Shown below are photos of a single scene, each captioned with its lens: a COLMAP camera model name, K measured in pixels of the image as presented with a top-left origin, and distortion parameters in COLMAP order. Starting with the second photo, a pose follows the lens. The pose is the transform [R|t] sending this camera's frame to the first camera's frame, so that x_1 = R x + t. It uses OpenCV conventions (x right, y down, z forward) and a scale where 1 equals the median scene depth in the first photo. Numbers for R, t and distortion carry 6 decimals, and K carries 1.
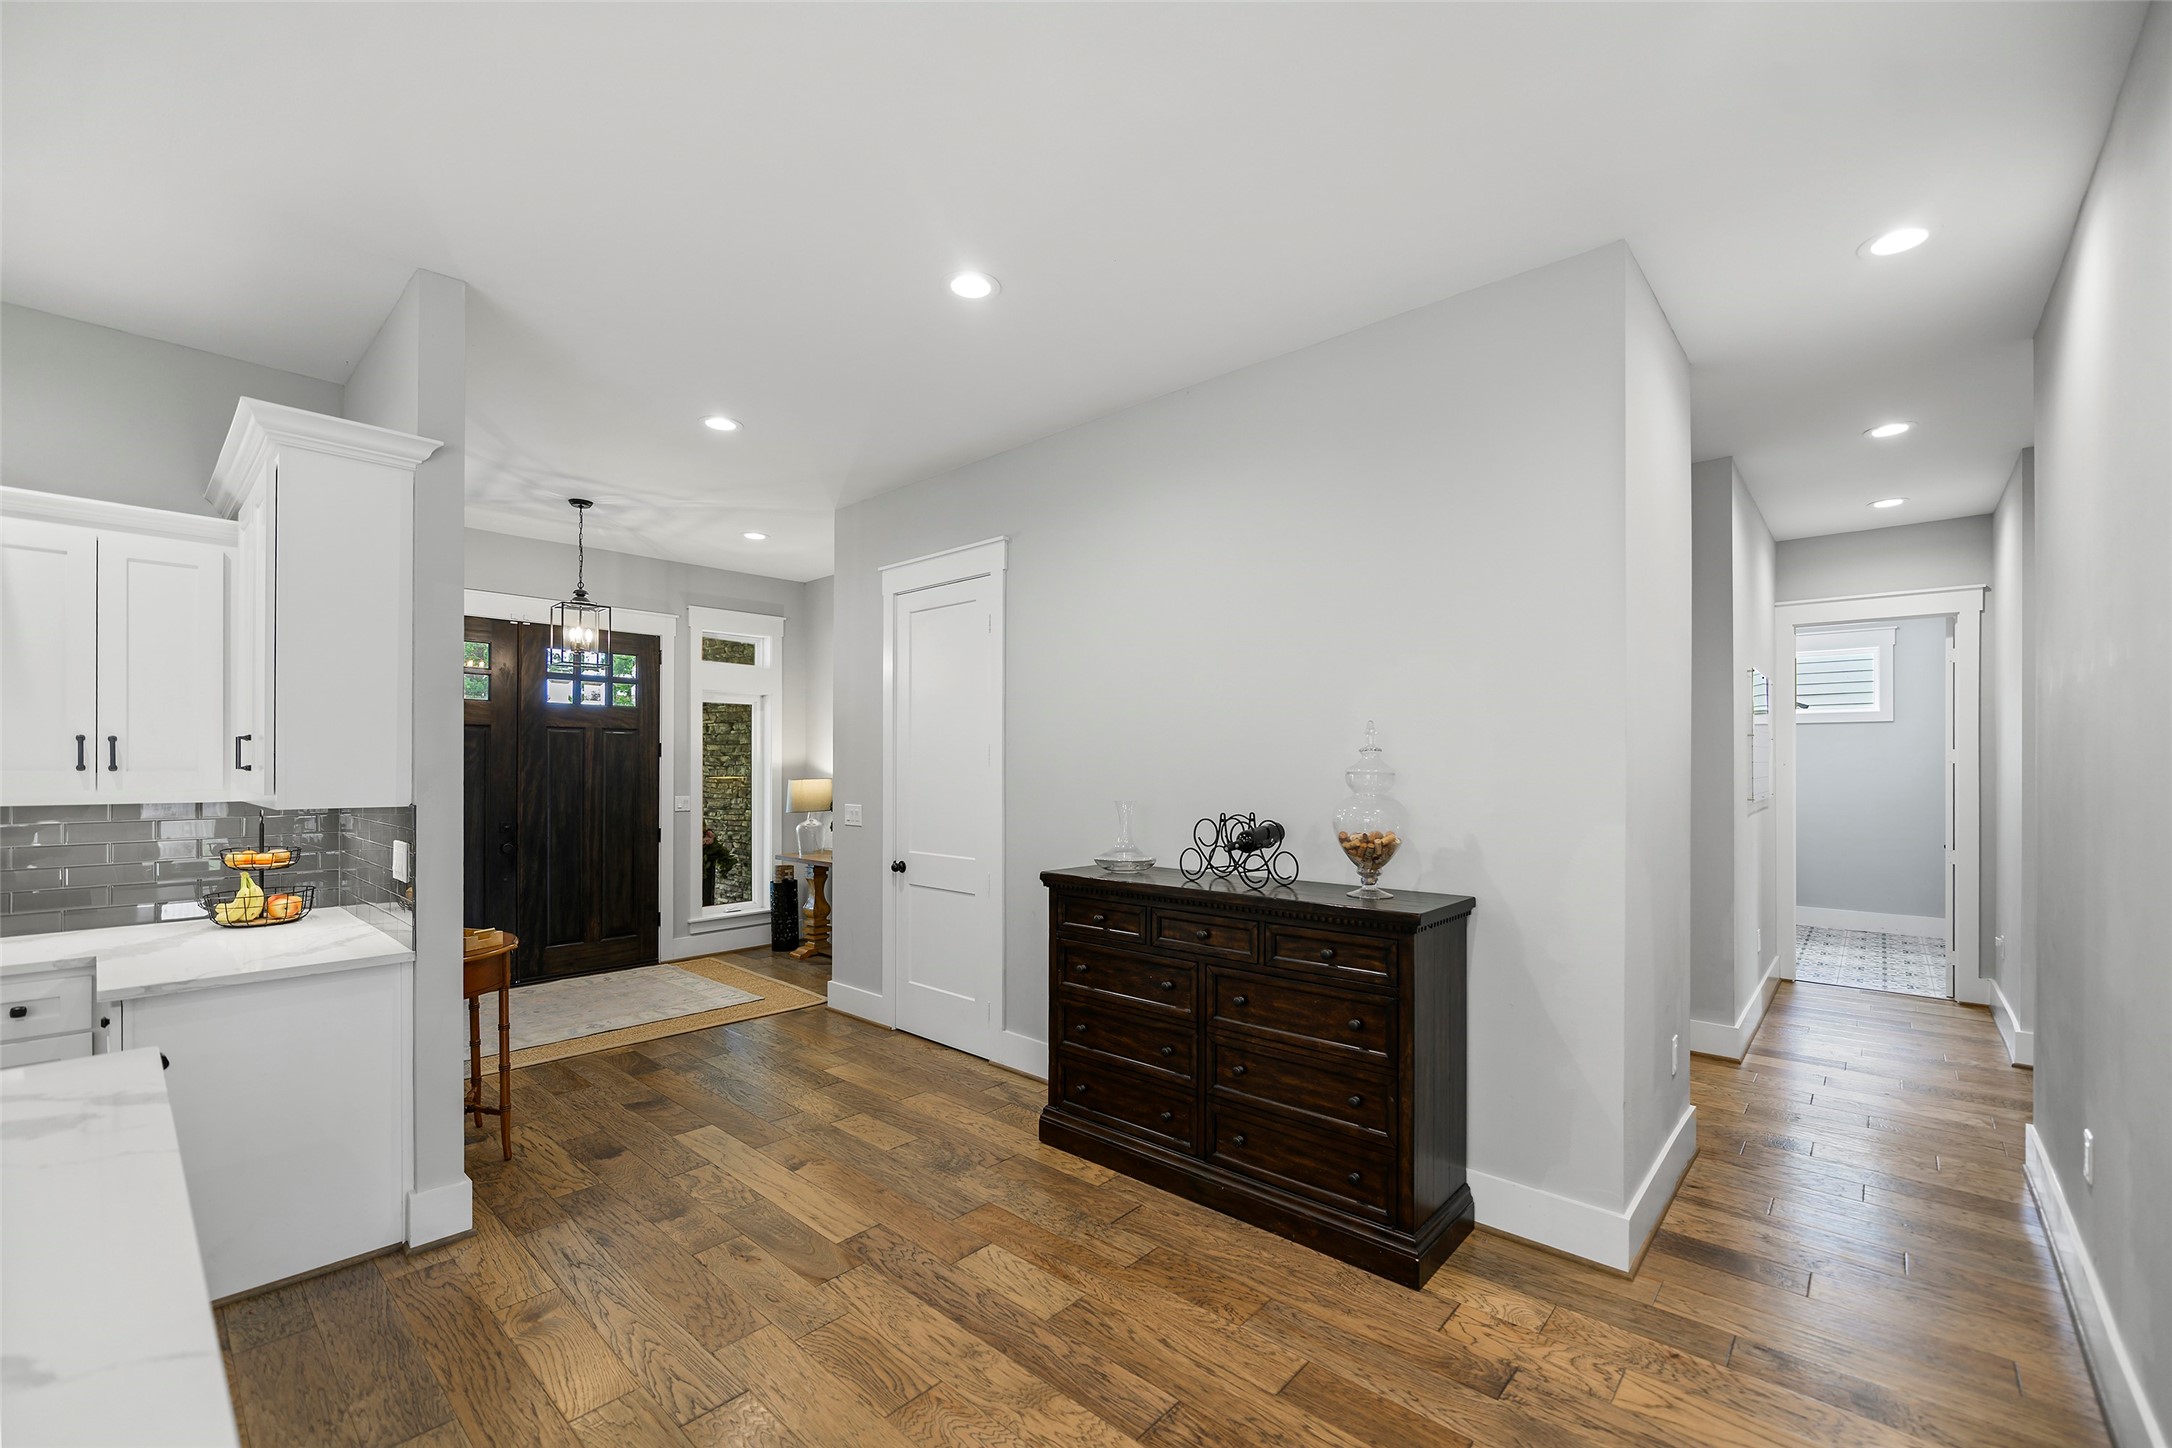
lens RADIAL K [[888.9, 0, 1093.8], [0, 888.9, 759.8], [0, 0, 1]] dist [-0.009568, 0.000559]
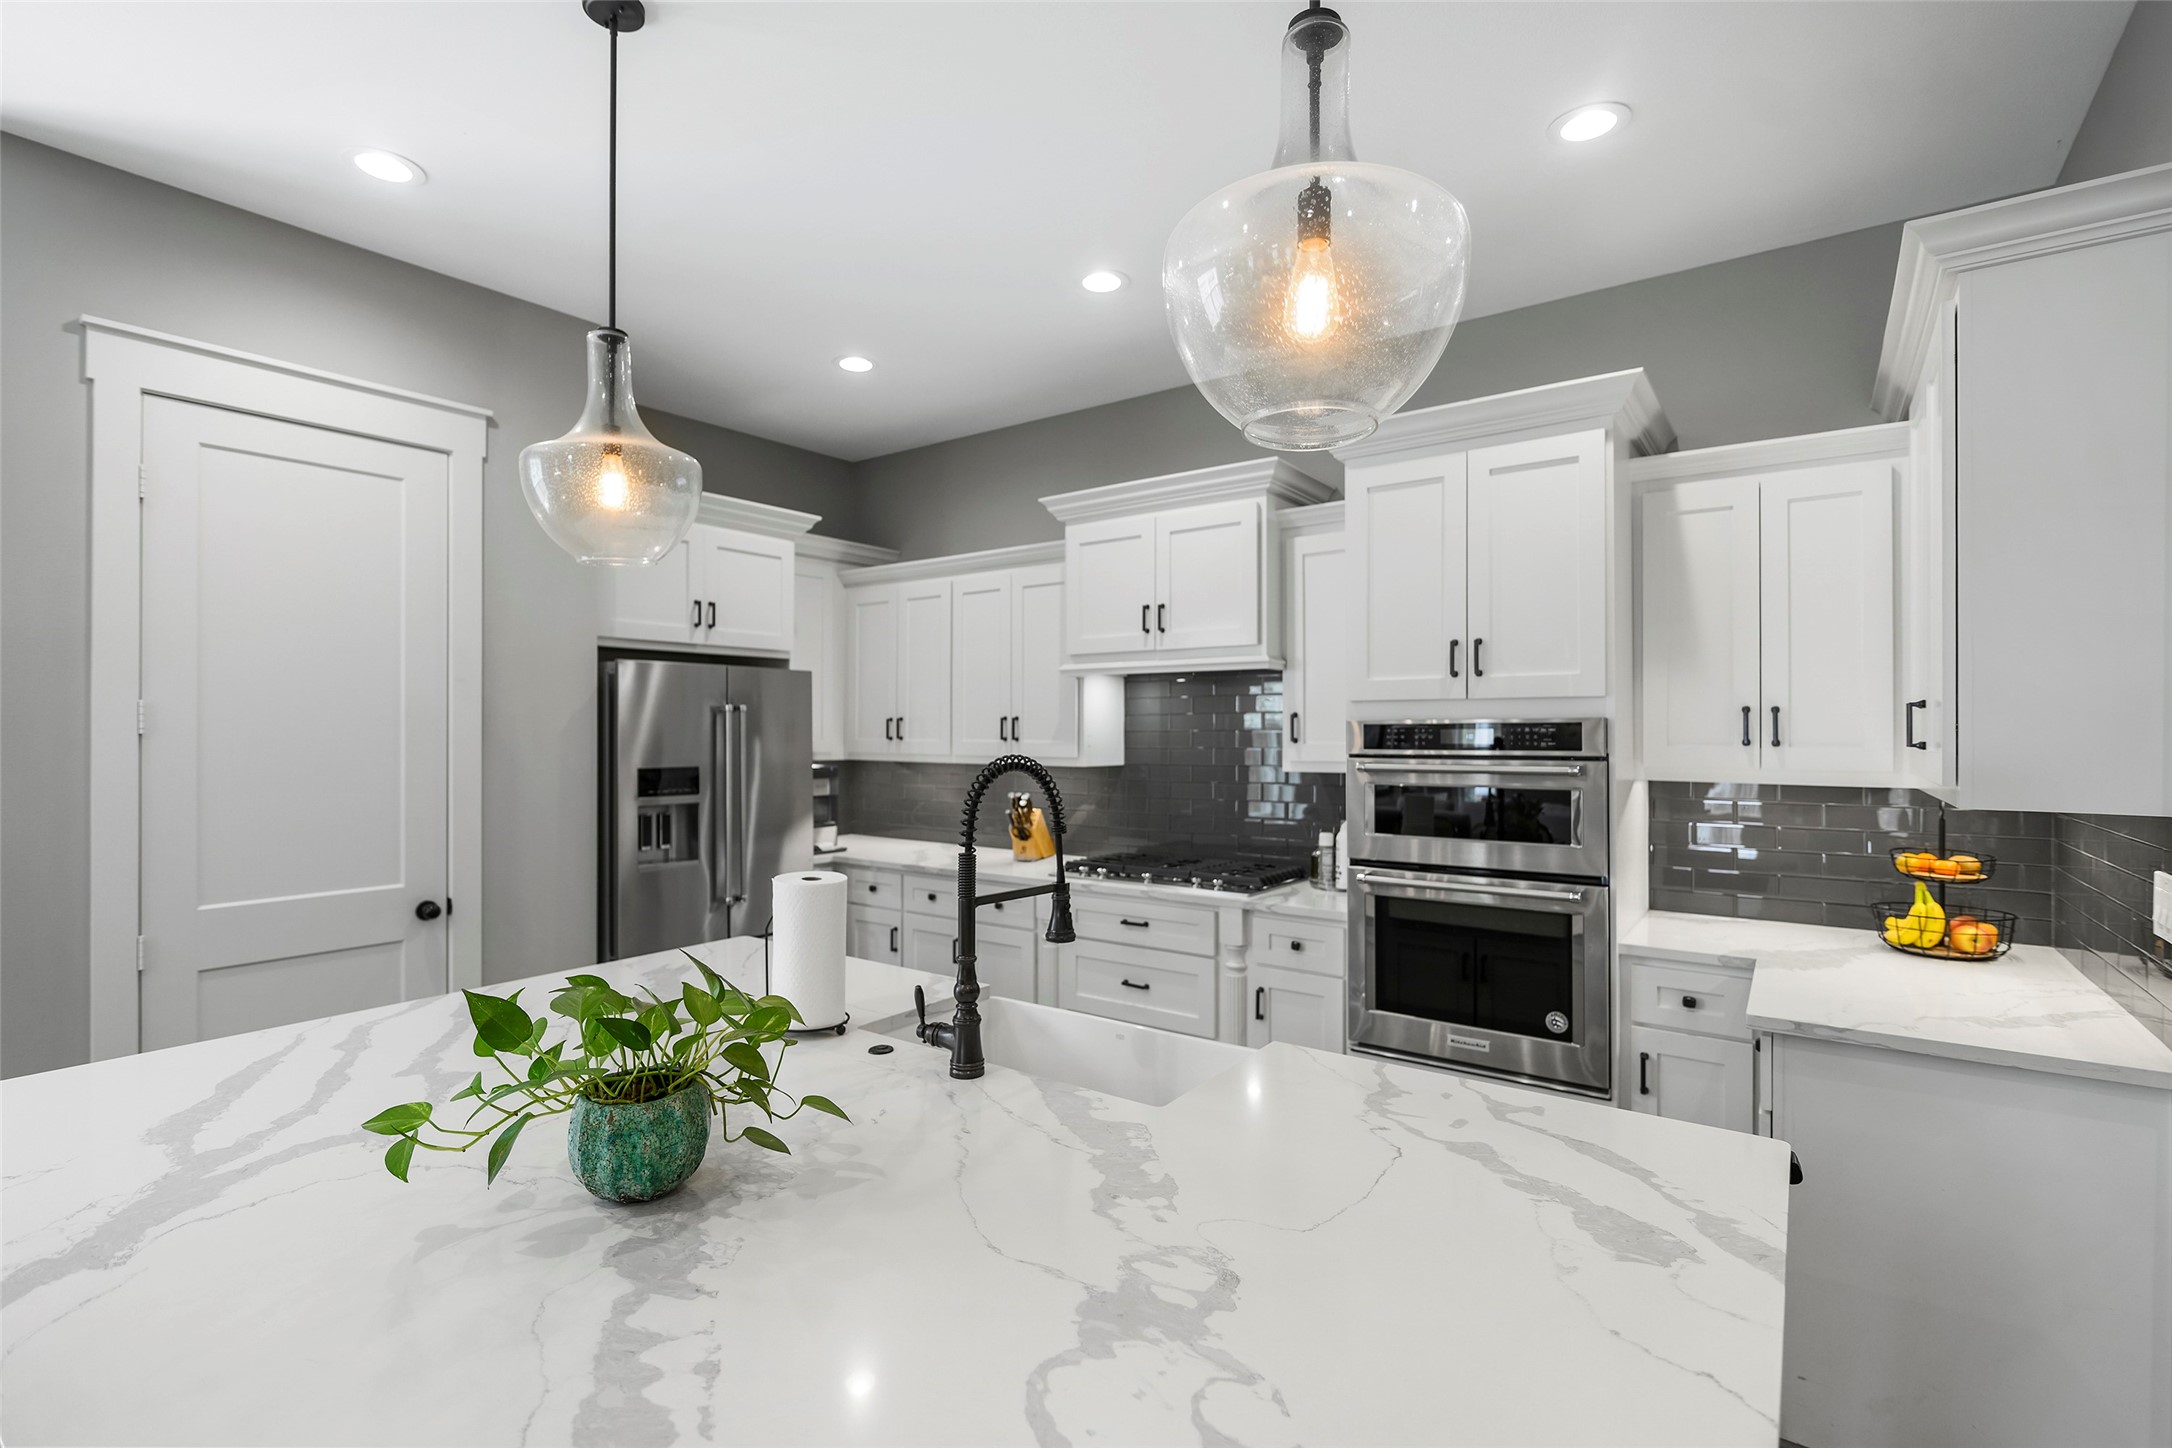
lens RADIAL K [[997.4, 0, 1084.6], [0, 997.4, 726.8], [0, 0, 1]] dist [-0.002088, 0.000061]
pose [[0.097000, -0.001638, -0.995283, -0.099897], [0.002840, 0.999995, -0.001369, -0.003754], [0.995280, -0.002694, 0.097005, 0.111712]]
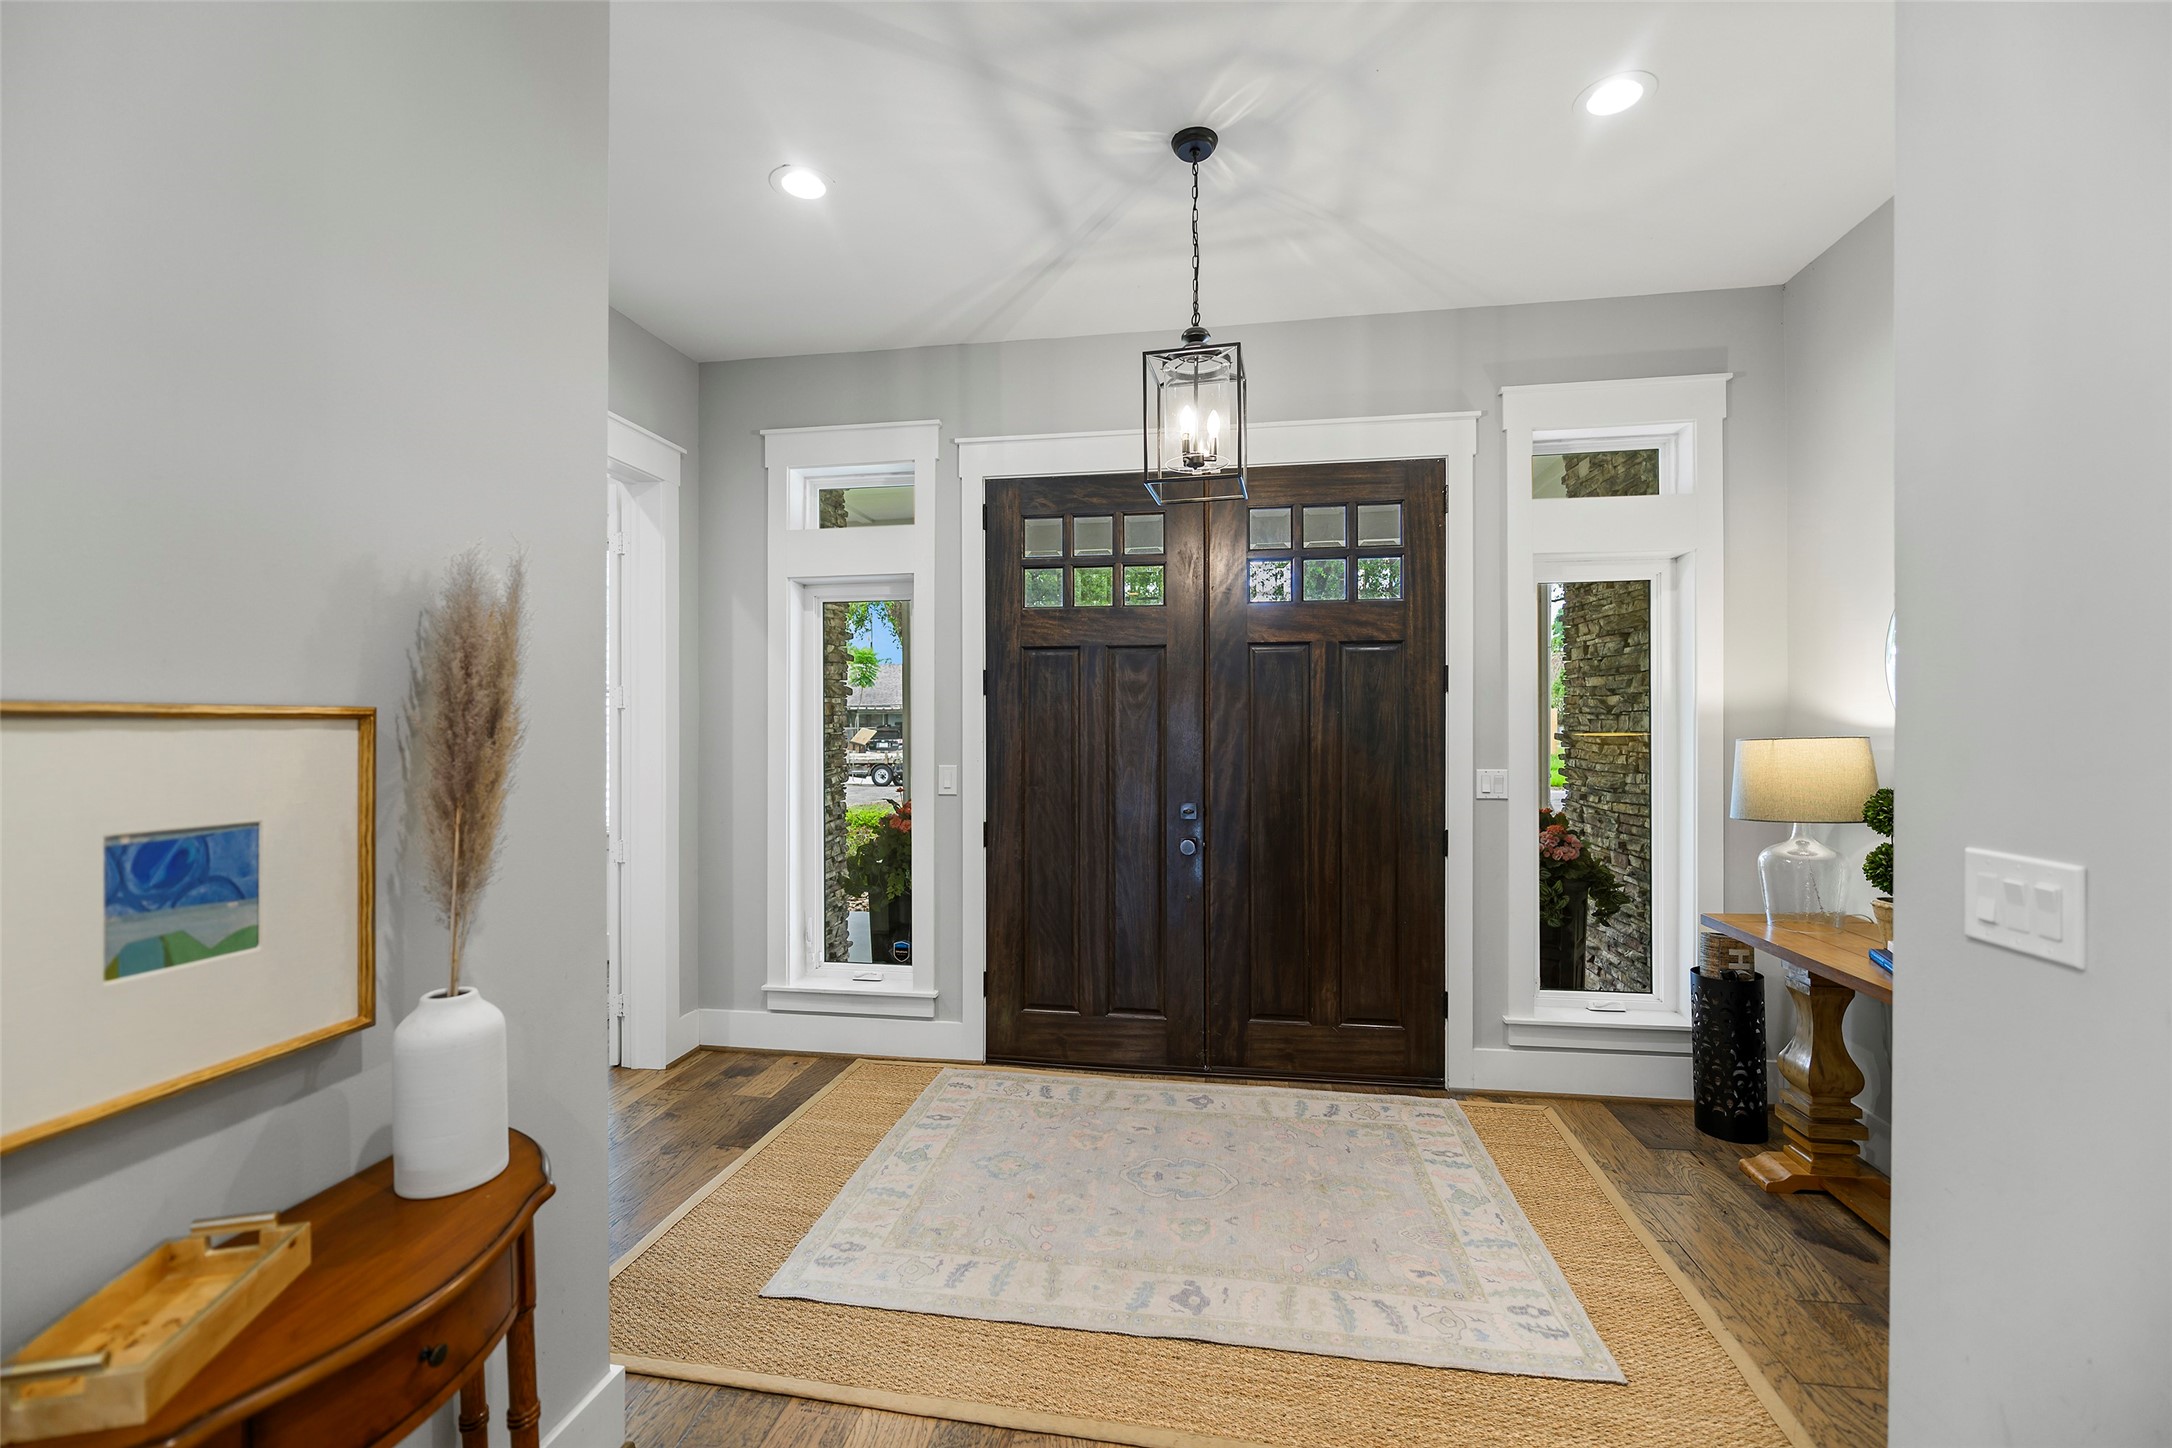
lens RADIAL K [[888.9, 0, 1087.9], [0, 888.9, 725.4], [0, 0, 1]] dist [-0.009568, 0.000559]
pose [[0.545180, 0.001130, -0.838318, -0.201697], [0.006344, 0.999965, 0.005473, 0.014113], [0.838295, -0.008302, 0.545153, 0.646055]]
